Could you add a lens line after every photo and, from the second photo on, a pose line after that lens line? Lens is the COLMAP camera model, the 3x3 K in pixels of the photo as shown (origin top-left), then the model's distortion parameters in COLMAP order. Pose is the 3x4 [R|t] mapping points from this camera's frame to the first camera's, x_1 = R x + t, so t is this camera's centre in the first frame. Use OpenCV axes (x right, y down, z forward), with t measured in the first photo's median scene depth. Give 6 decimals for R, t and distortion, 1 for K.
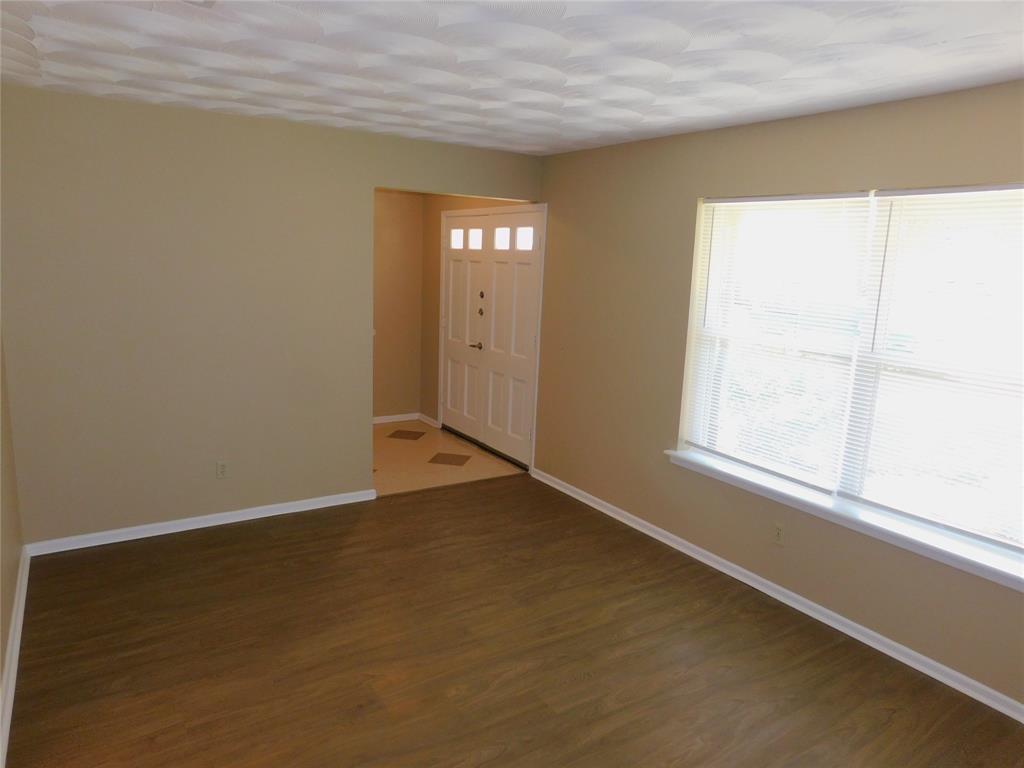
lens RADIAL K [[675.5, 0, 514.4], [0, 675.5, 382.9], [0, 0, 1]] dist [-0.073329, 0.057761]
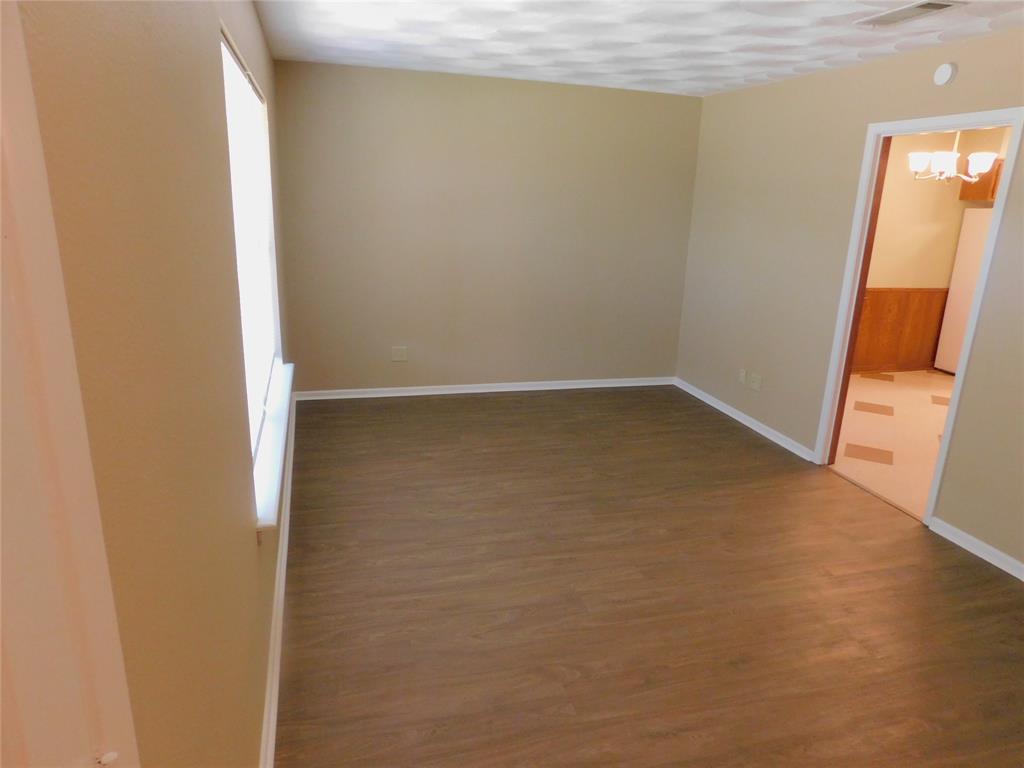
lens RADIAL K [[675.5, 0, 514.4], [0, 675.5, 382.9], [0, 0, 1]] dist [-0.073329, 0.057761]
pose [[-0.951589, -0.153152, 0.266502, -0.103794], [-0.017416, 0.892500, 0.450711, -0.309231], [-0.306880, 0.424250, -0.851960, 1.721934]]
